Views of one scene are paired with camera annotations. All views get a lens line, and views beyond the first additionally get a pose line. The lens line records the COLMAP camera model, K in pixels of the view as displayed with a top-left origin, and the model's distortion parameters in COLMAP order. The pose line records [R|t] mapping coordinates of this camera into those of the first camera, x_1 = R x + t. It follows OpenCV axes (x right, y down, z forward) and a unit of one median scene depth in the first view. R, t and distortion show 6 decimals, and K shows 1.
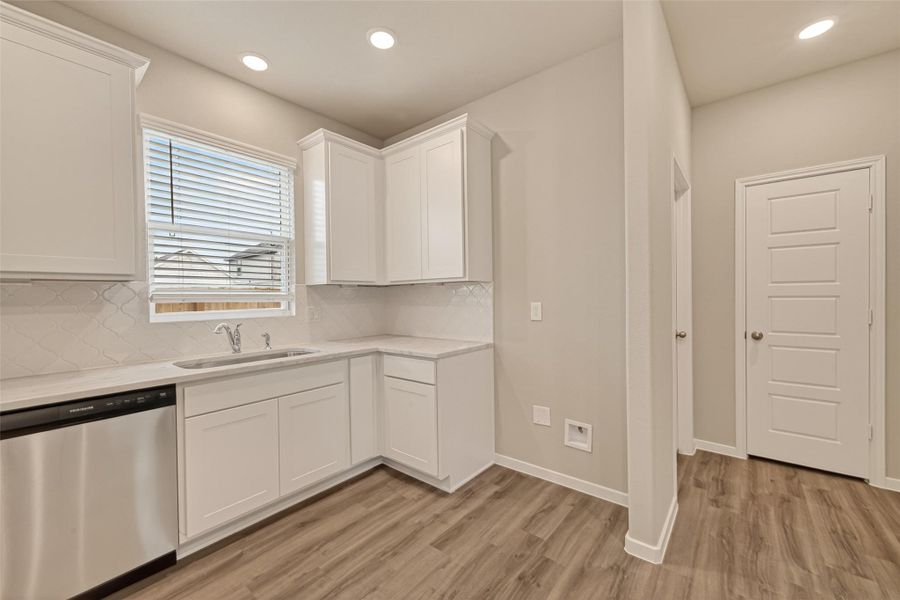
lens RADIAL K [[358.3, 0, 451.8], [0, 358.3, 298.8], [0, 0, 1]] dist [-0.000657, 0.000641]
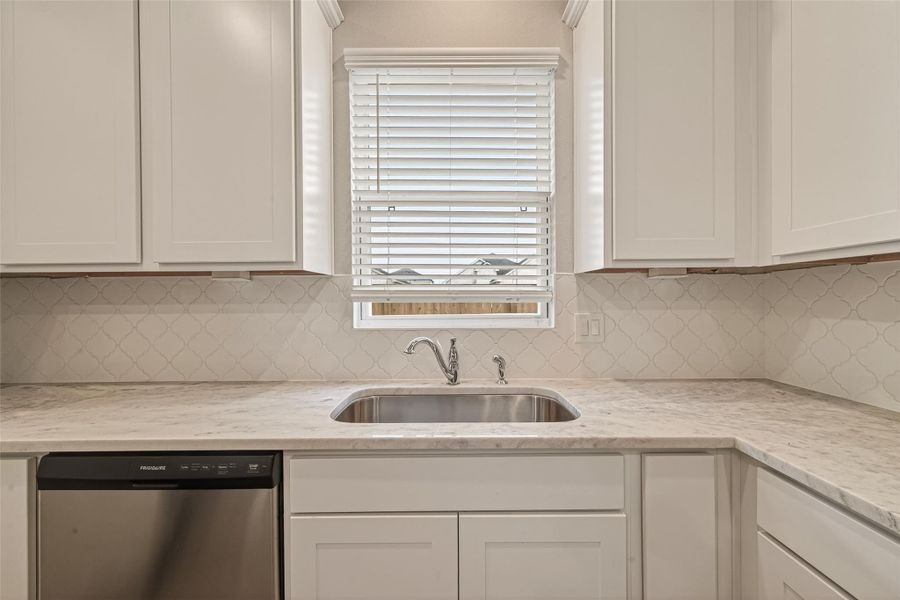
lens RADIAL K [[360.9, 0, 450.0], [0, 360.9, 300.0], [0, 0, 1]] dist [0.001239, 0.000106]
pose [[0.628458, 0.006941, -0.777813, -0.100238], [-0.007167, 0.999969, 0.003133, 0.002400], [0.777810, 0.003606, 0.628489, 0.519513]]
